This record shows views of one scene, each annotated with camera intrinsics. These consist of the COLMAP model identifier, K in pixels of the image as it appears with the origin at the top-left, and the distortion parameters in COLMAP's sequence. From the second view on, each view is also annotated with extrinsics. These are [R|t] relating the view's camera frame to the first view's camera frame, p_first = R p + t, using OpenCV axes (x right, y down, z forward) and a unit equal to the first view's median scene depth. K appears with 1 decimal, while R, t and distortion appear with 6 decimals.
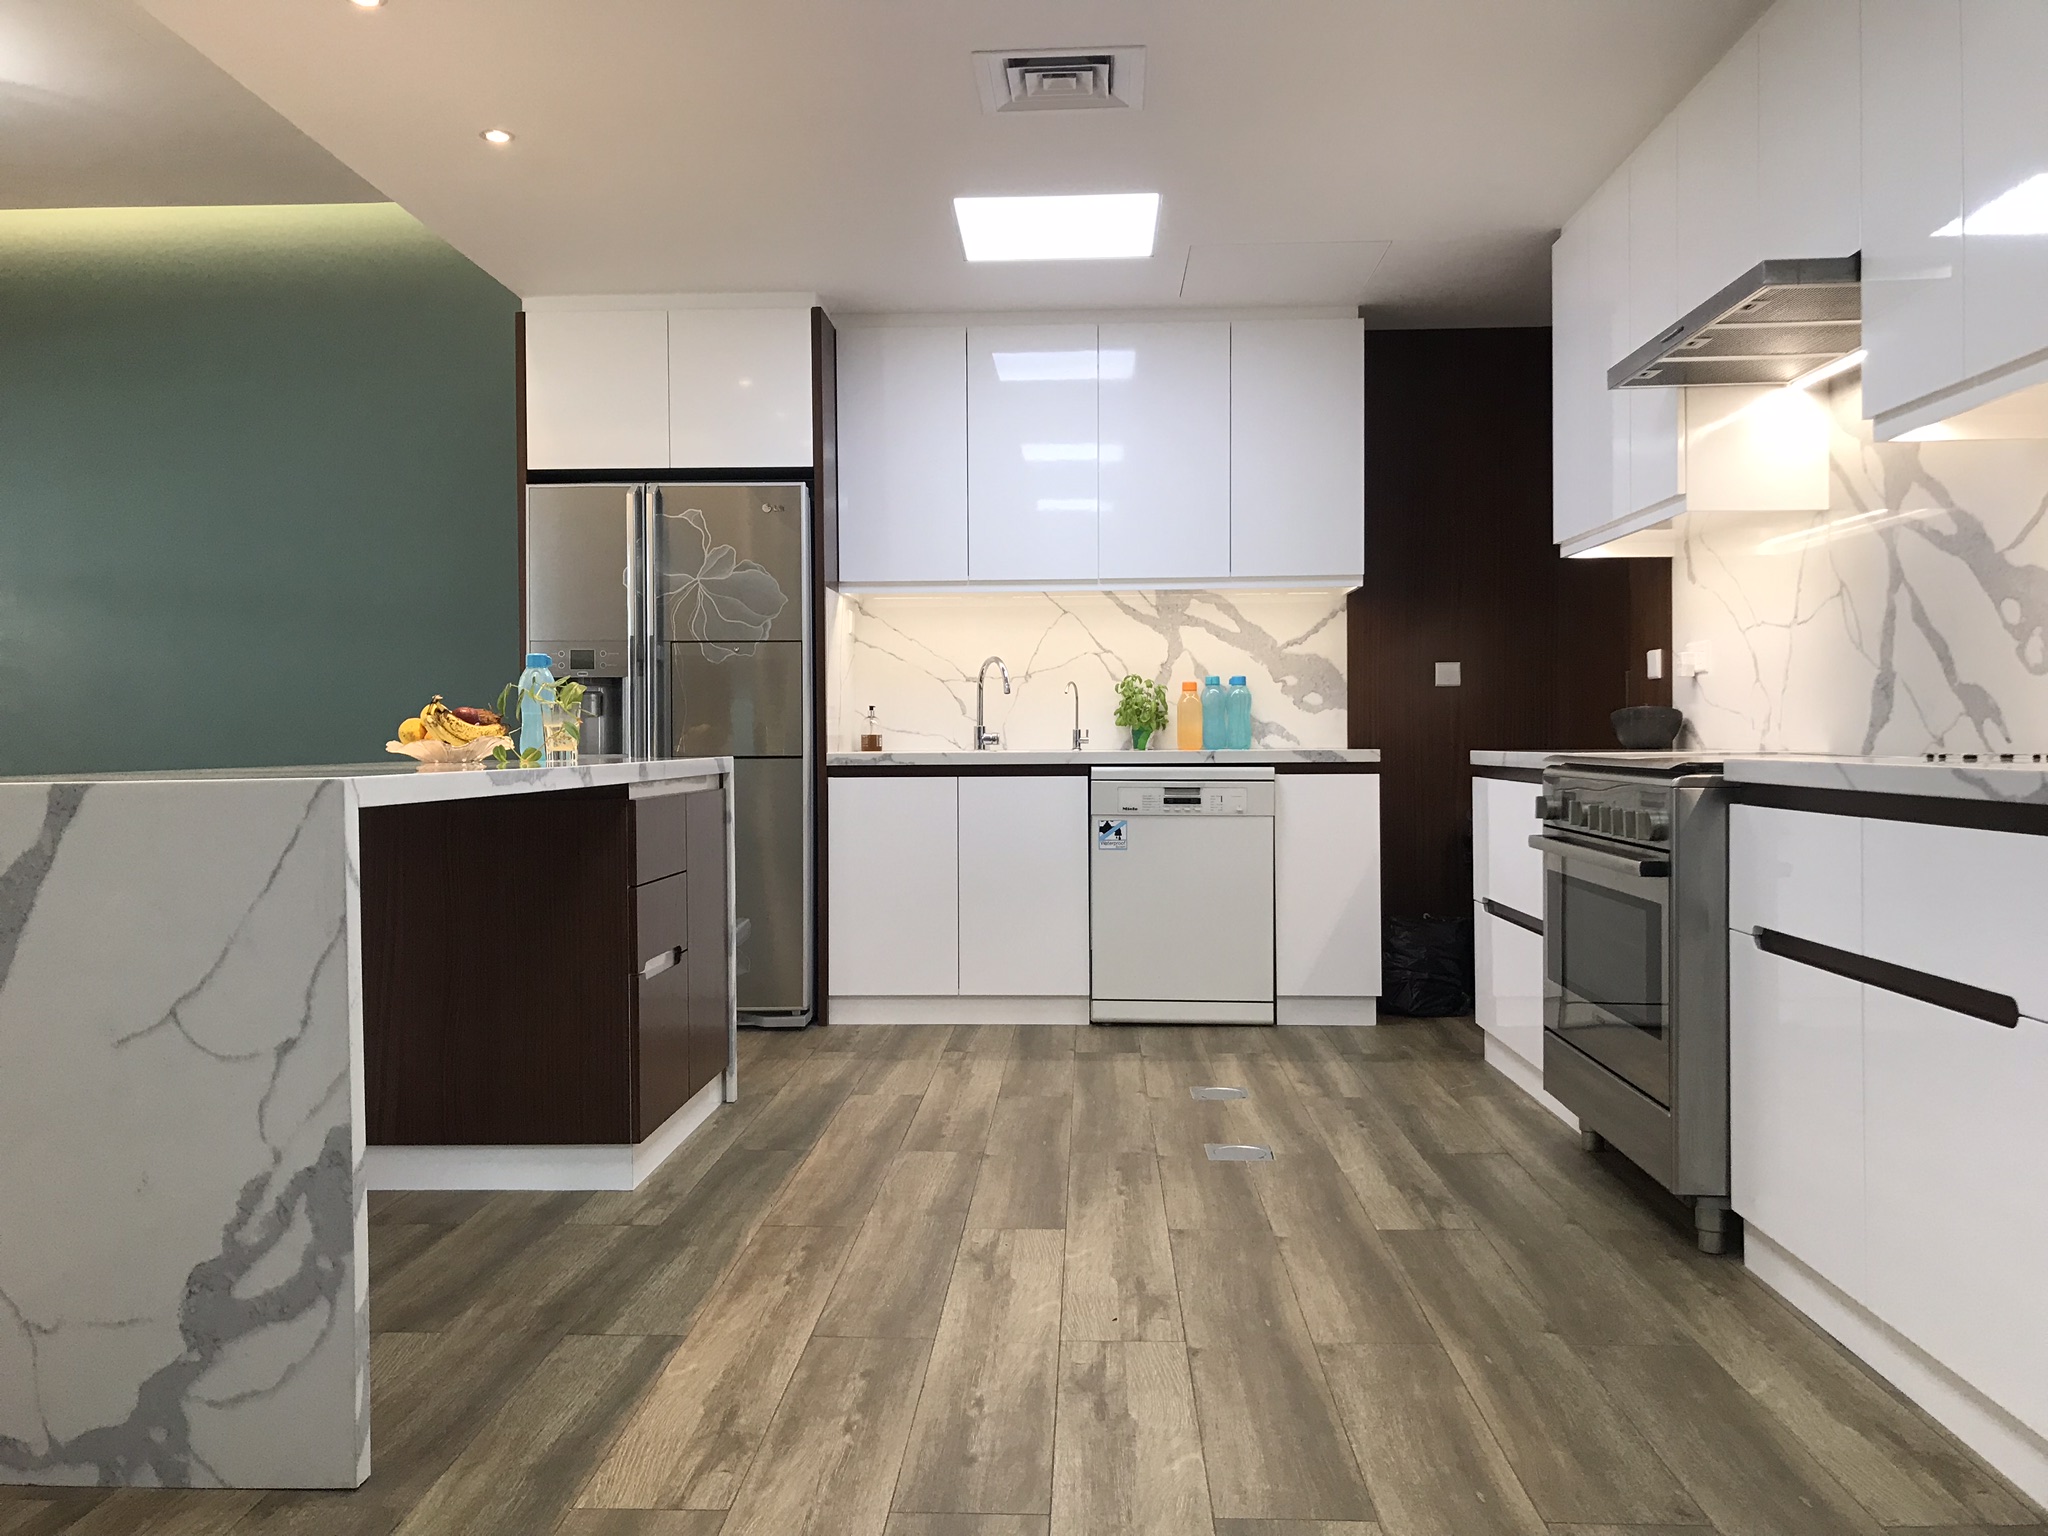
lens RADIAL K [[1684.1, 0, 1017.9], [0, 1684.1, 745.6], [0, 0, 1]] dist [0.033236, -0.032369]
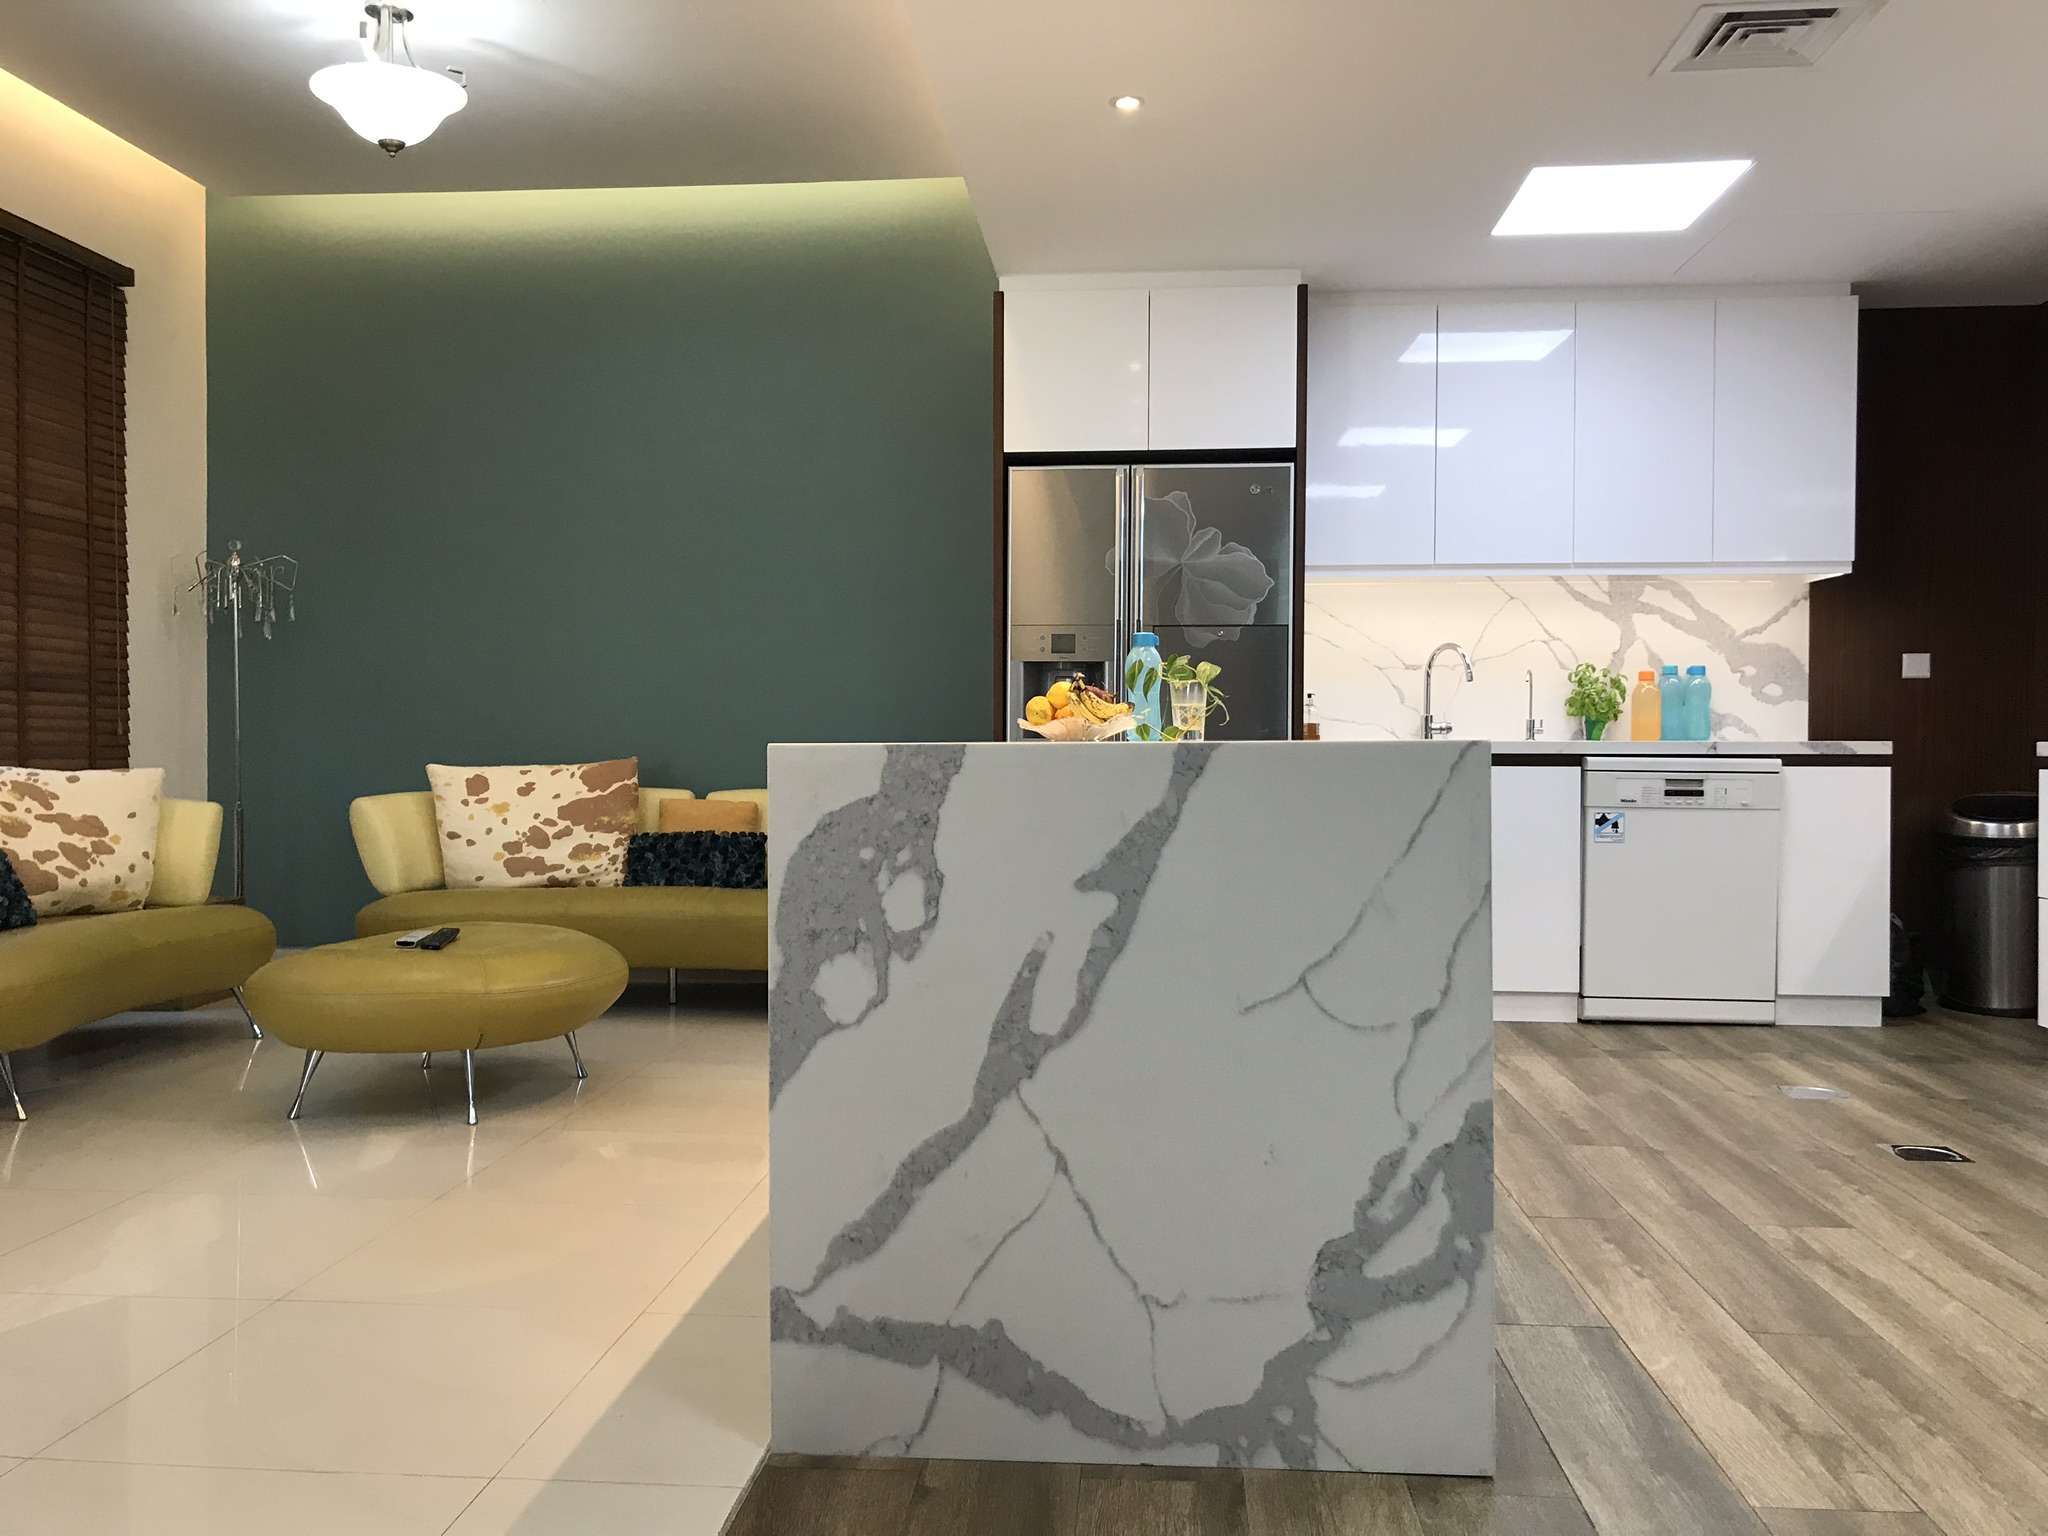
lens RADIAL K [[1684.1, 0, 1020.6], [0, 1684.1, 757.1], [0, 0, 1]] dist [0.033236, -0.032369]
pose [[0.999366, 0.009600, -0.034276, -0.394479], [-0.009413, 0.999940, 0.005634, 0.016421], [0.034328, -0.005308, 0.999397, 0.019890]]
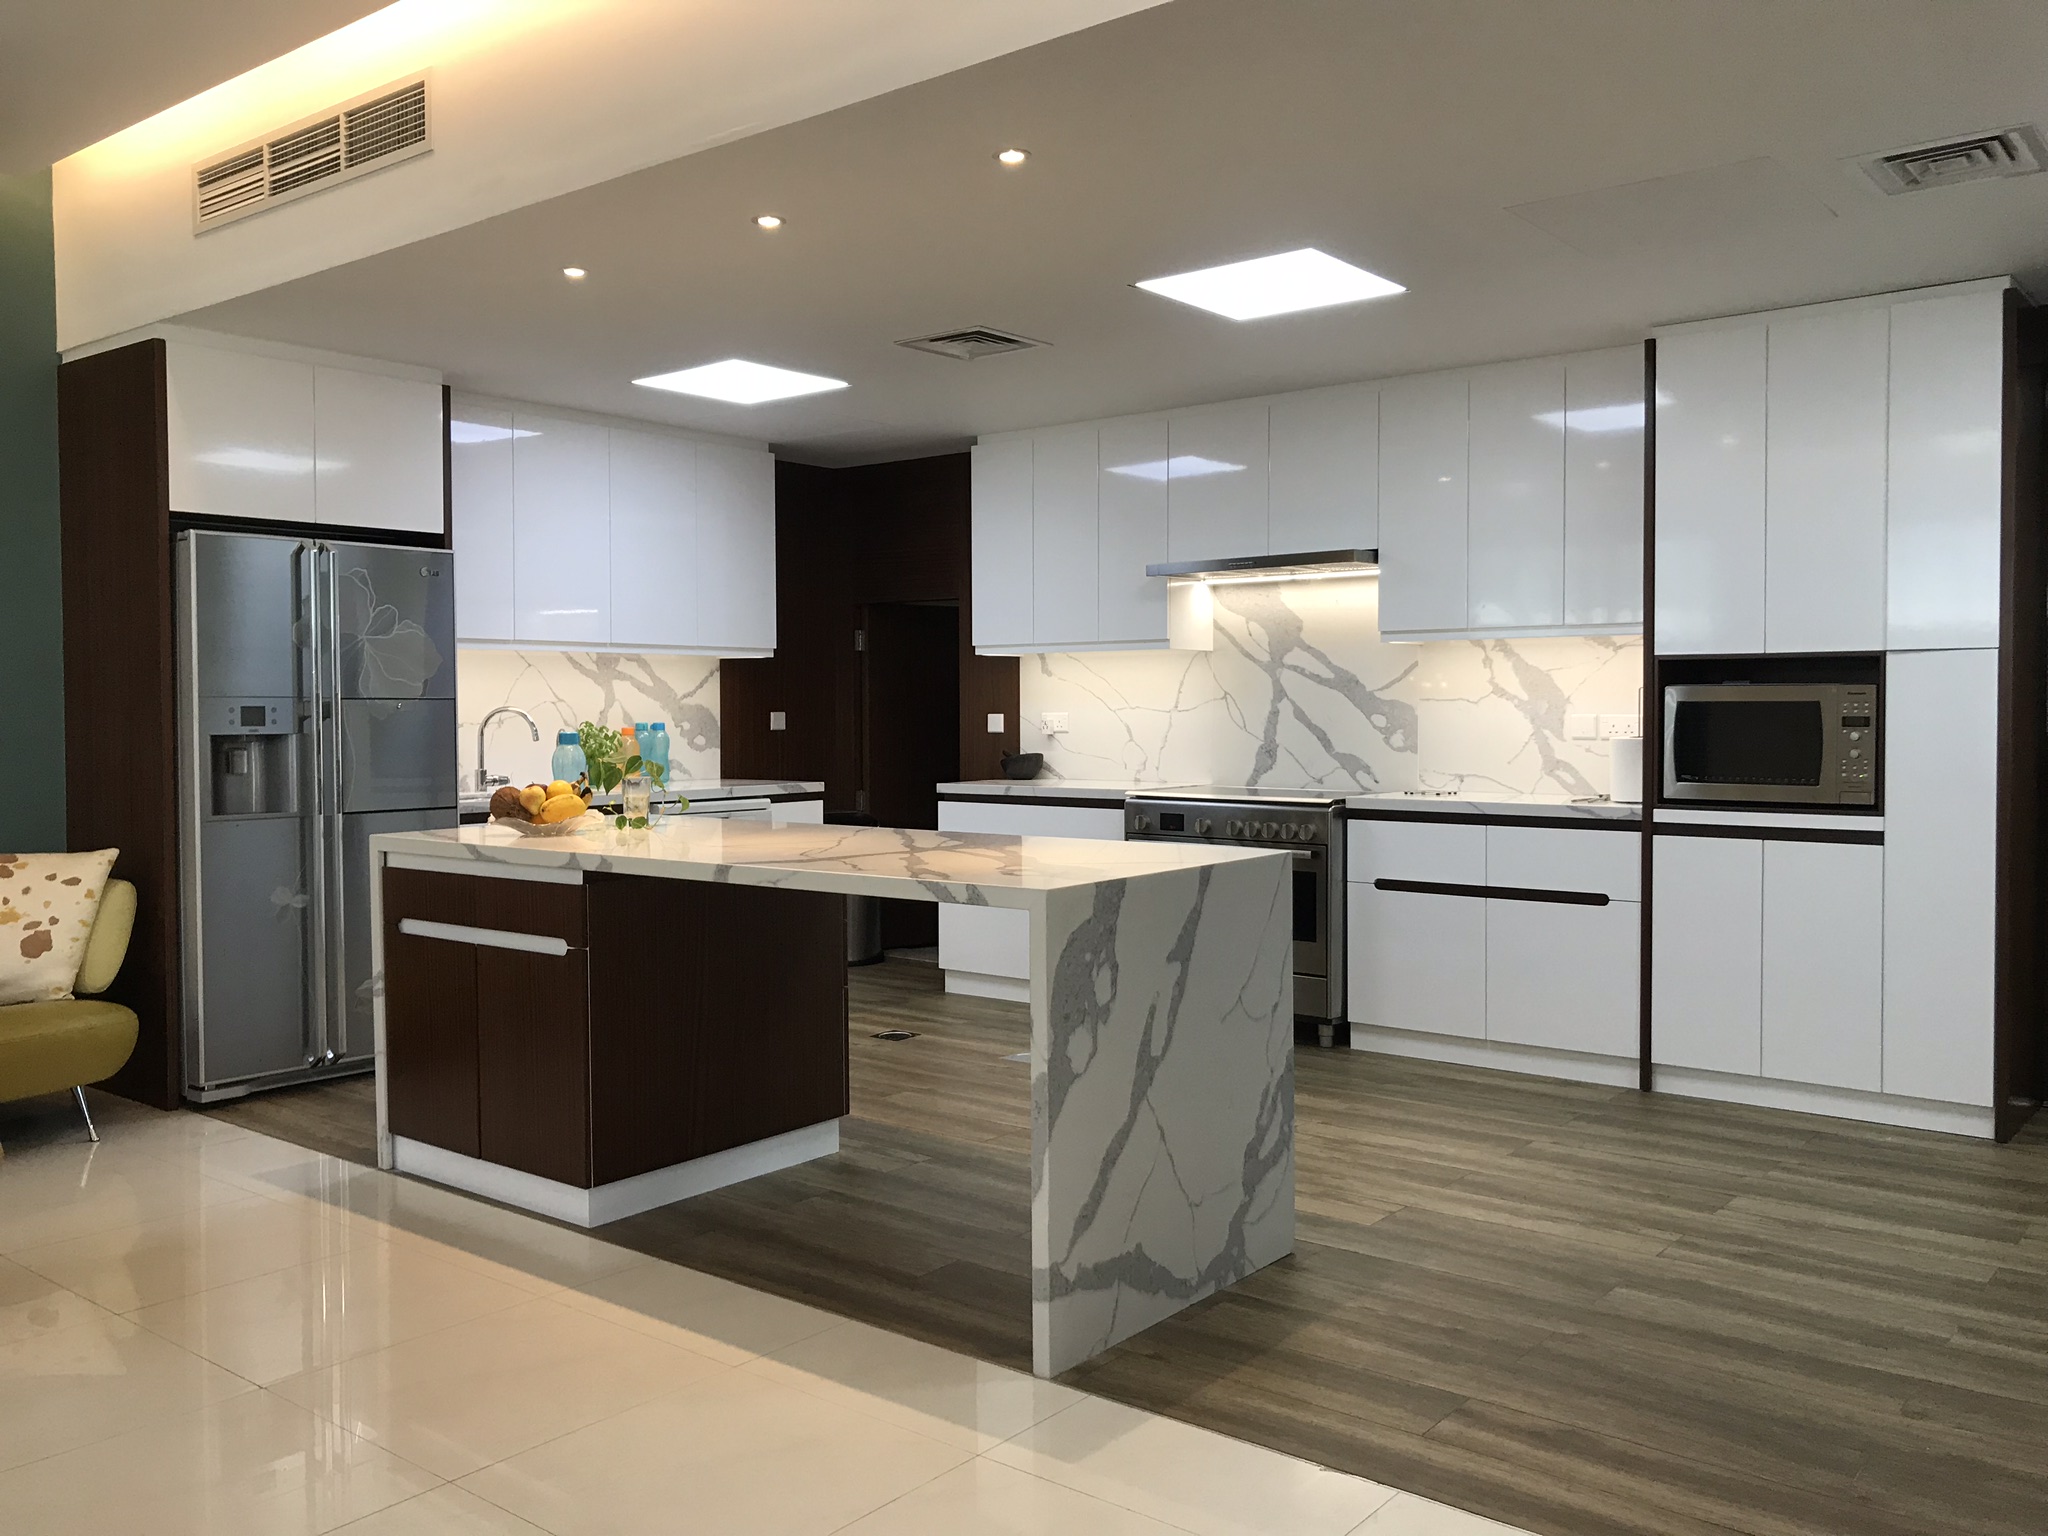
lens RADIAL K [[1684.1, 0, 991.5], [0, 1684.1, 748.4], [0, 0, 1]] dist [0.033236, -0.032369]
pose [[0.597461, -0.016387, 0.801730, -1.243337], [0.004503, 0.999844, 0.017081, -0.074558], [-0.801885, -0.006595, 0.597442, 0.126997]]
